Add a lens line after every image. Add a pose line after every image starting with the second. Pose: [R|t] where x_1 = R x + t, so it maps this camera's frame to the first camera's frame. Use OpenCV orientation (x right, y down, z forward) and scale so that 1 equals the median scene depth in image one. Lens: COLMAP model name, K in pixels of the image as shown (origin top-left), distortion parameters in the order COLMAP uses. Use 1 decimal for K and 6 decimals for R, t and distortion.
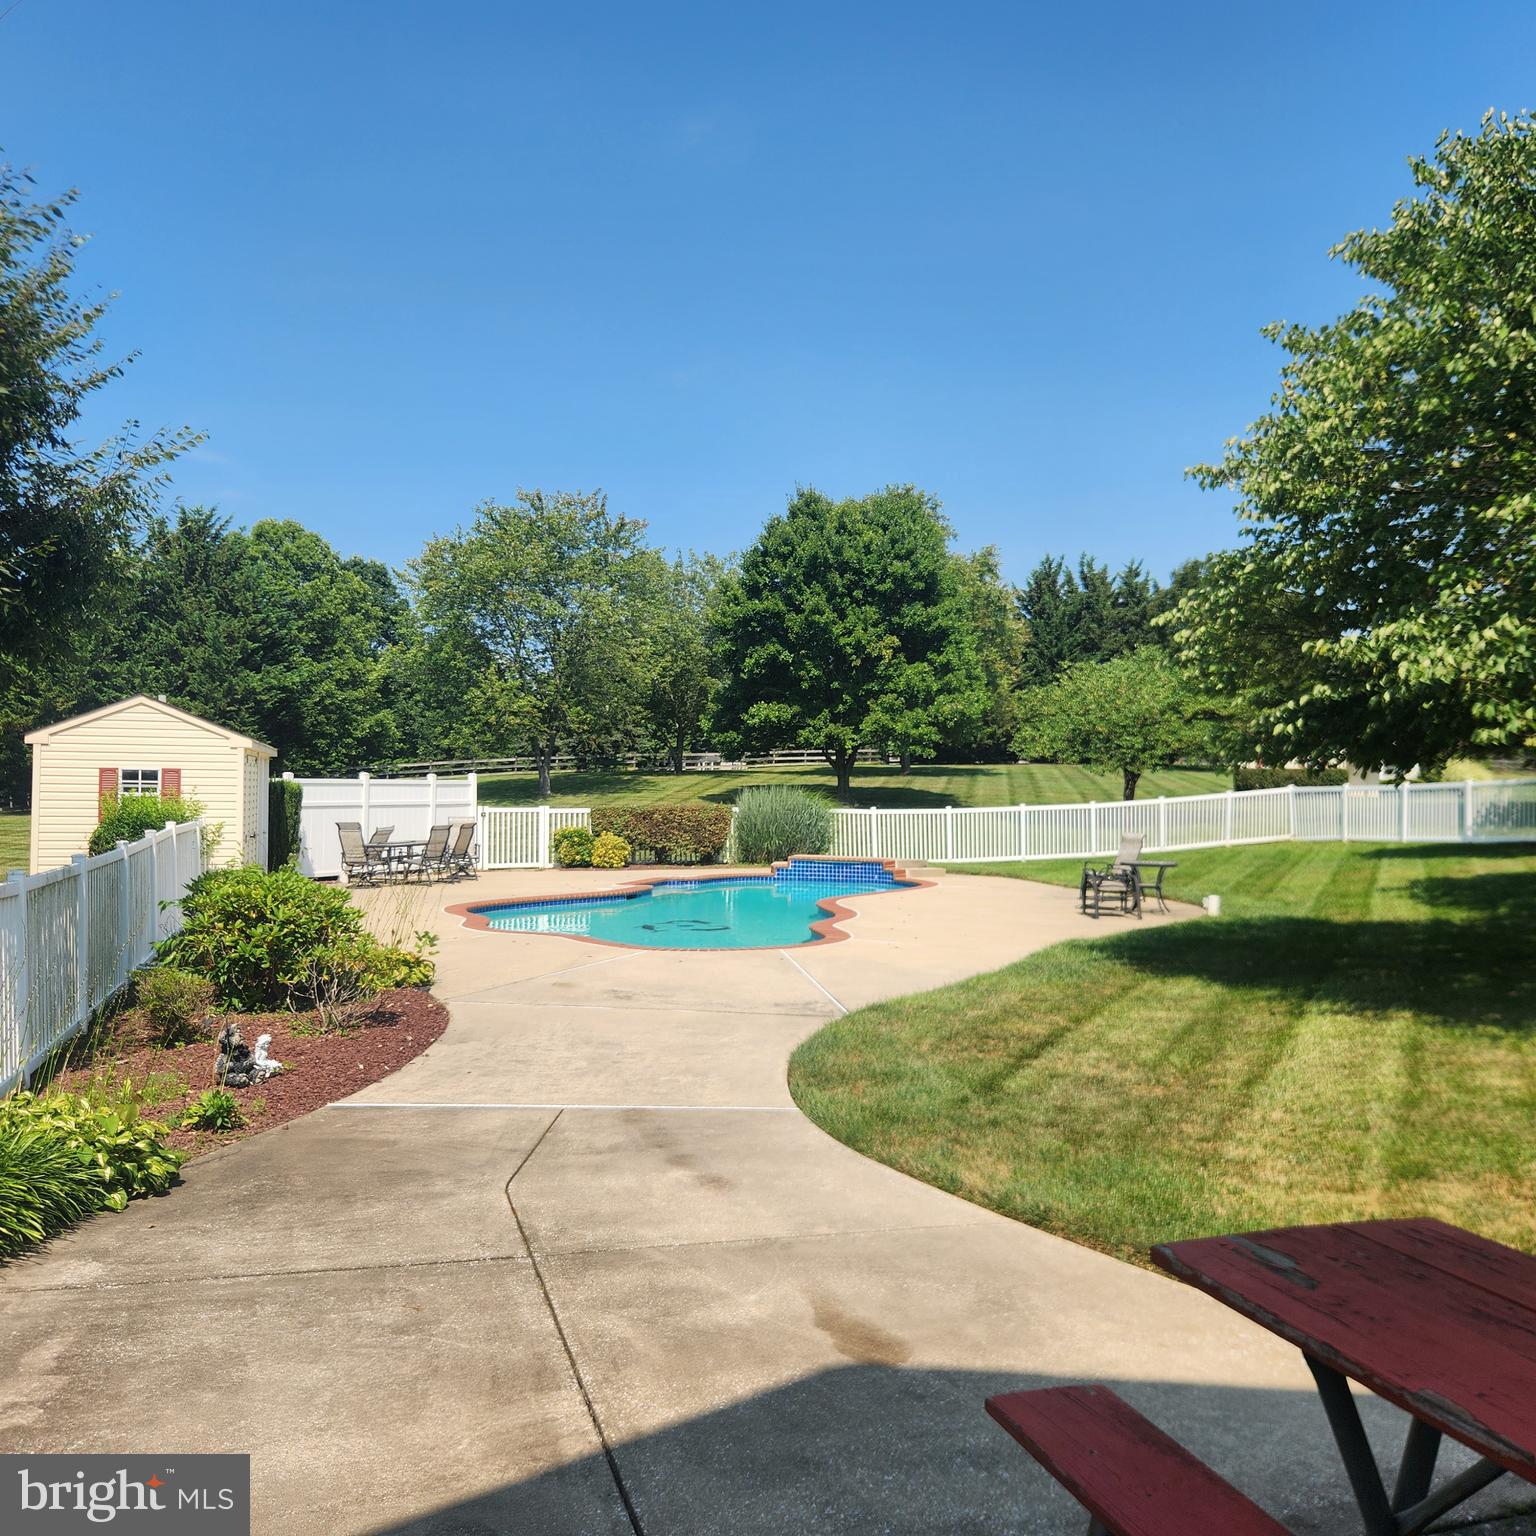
lens RADIAL K [[1377.1, 0, 777.2], [0, 1377.1, 769.4], [0, 0, 1]] dist [0.085389, -0.107909]
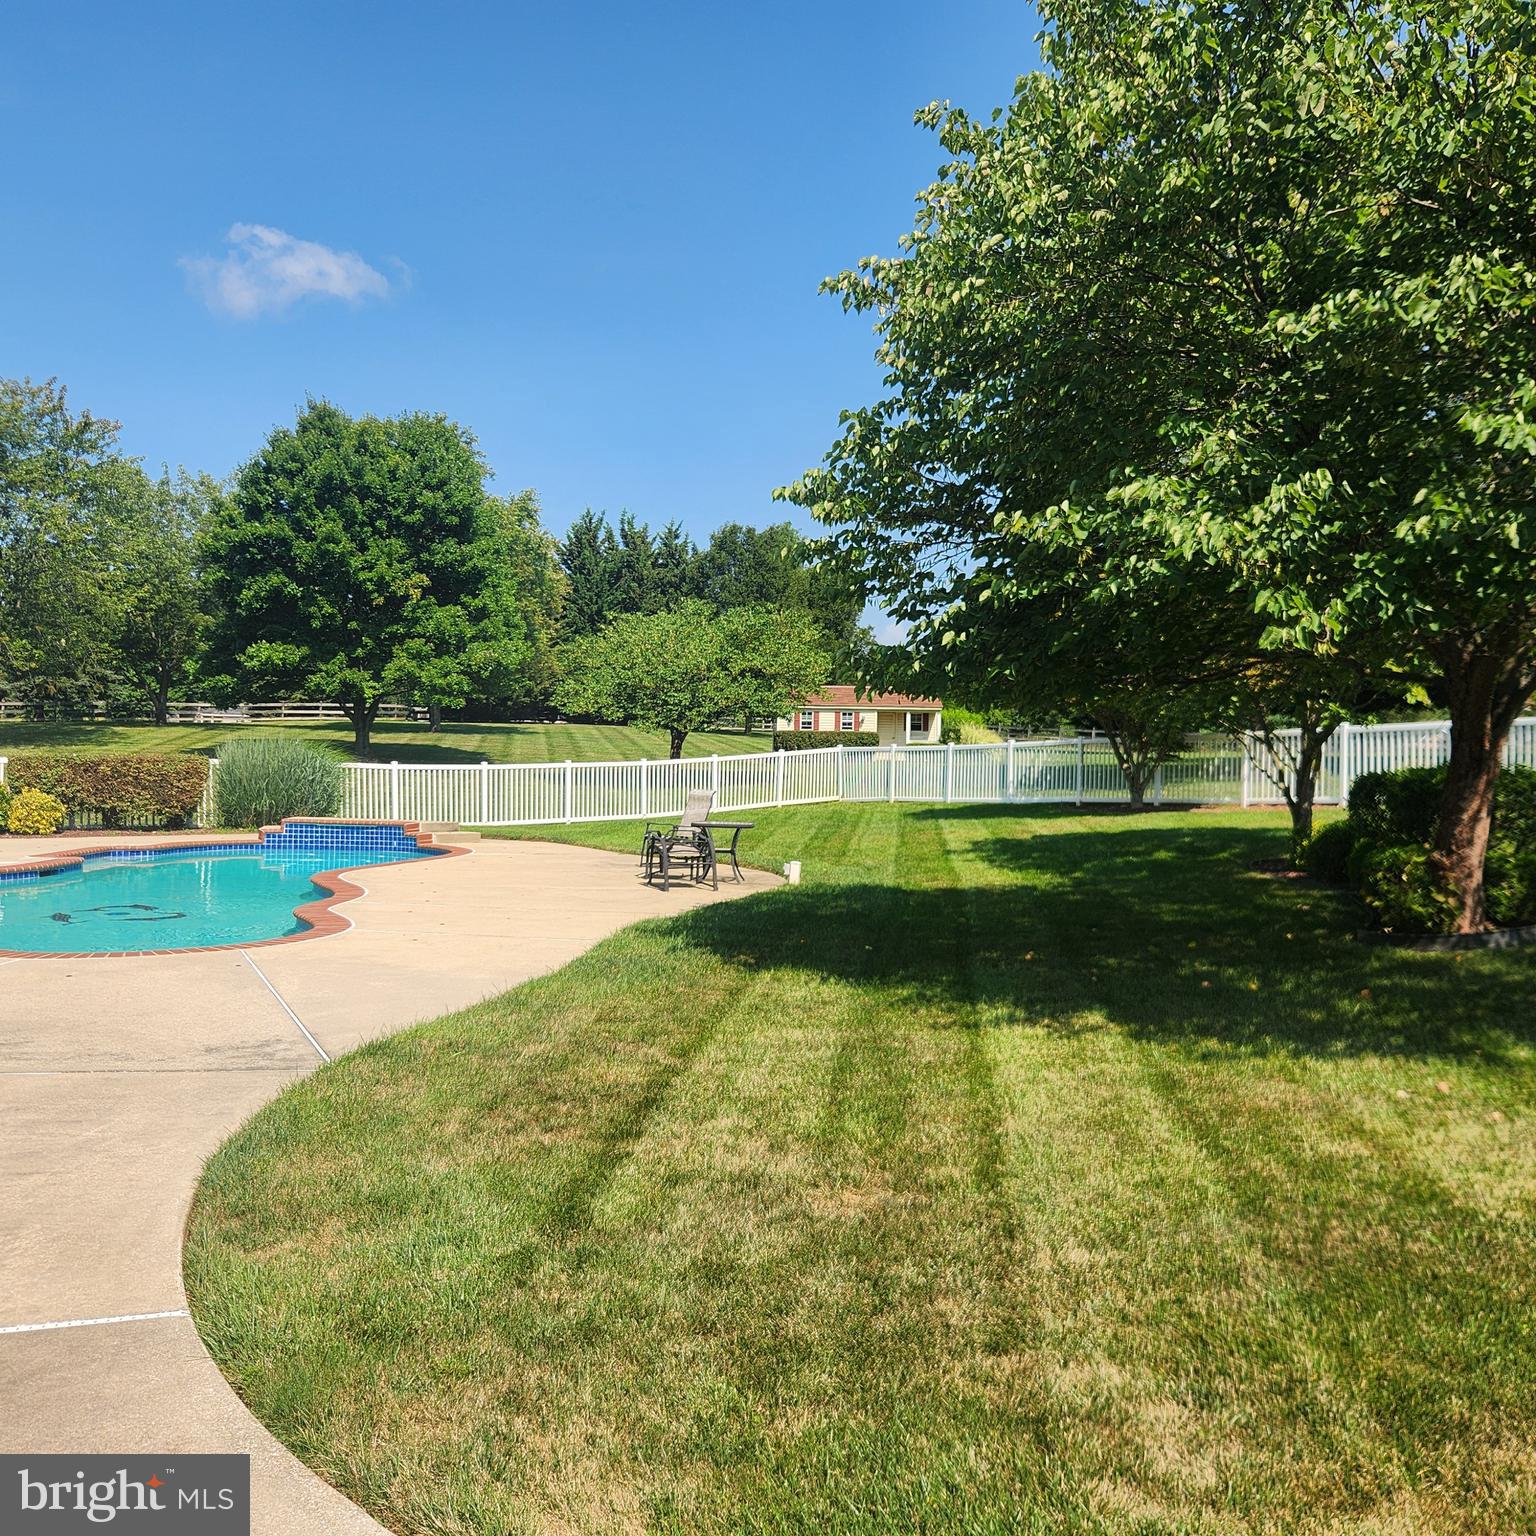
lens RADIAL K [[1373.5, 0, 771.1], [0, 1373.5, 754.9], [0, 0, 1]] dist [0.083302, -0.091986]
pose [[0.945321, 0.014099, 0.325838, 0.007619], [-0.018963, 0.999751, 0.011757, 0.005746], [-0.325591, -0.017293, 0.945353, 0.075079]]
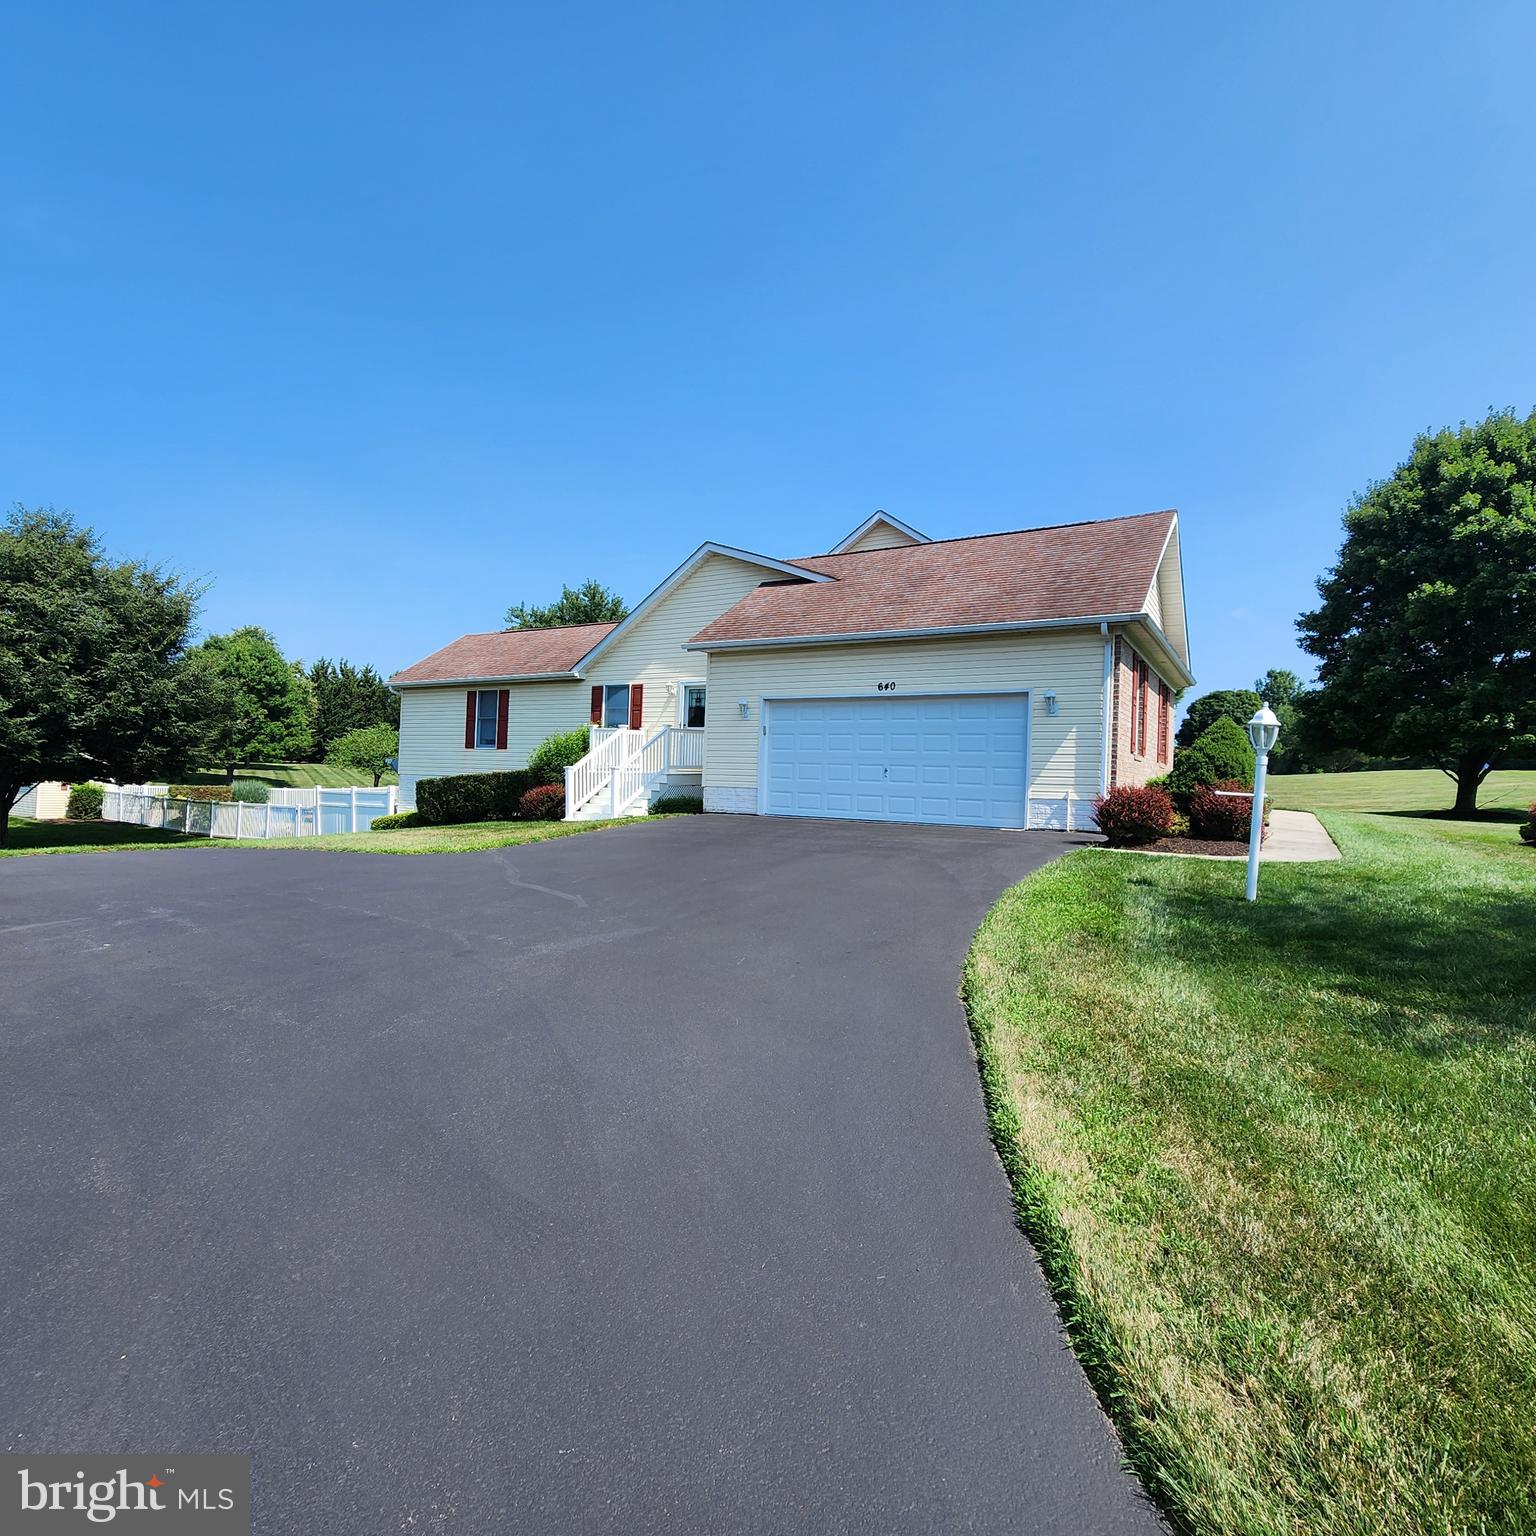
lens RADIAL K [[843.5, 0, 768.0], [0, 843.5, 768.0], [0, 0, 1]] dist [0.003096, -0.000654]
pose [[0.752774, 0.031811, 0.657510, -0.196690], [-0.035618, 0.999337, -0.007570, -0.020480], [-0.657315, -0.017721, 0.753408, -0.565120]]
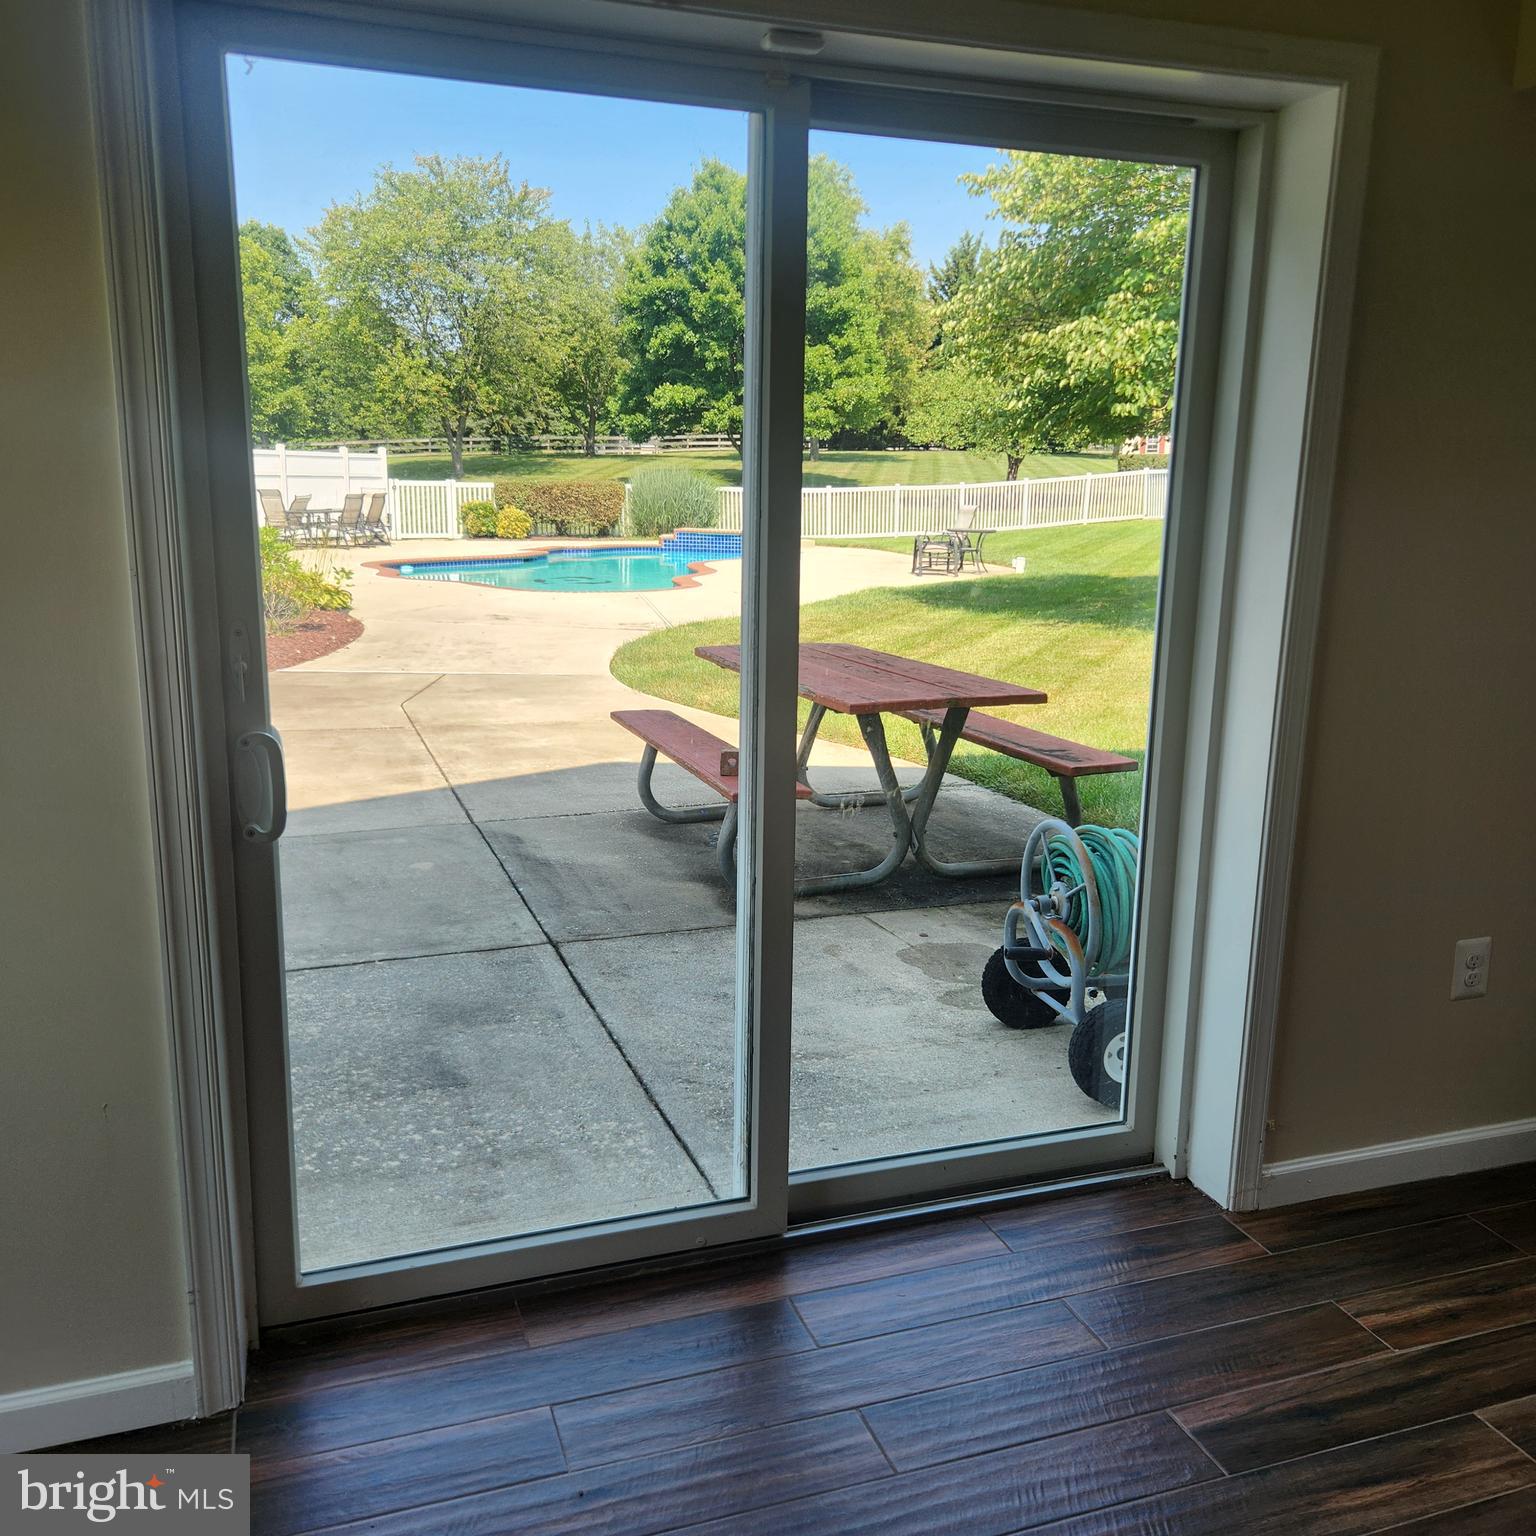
lens RADIAL K [[1378.2, 0, 758.2], [0, 1378.2, 768.0], [0, 0, 1]] dist [0.077255, -0.090021]
pose [[0.999312, 0.001026, 0.037066, 0.018692], [-0.009088, 0.975908, 0.217991, 0.004468], [-0.035950, -0.218178, 0.975247, -0.068535]]
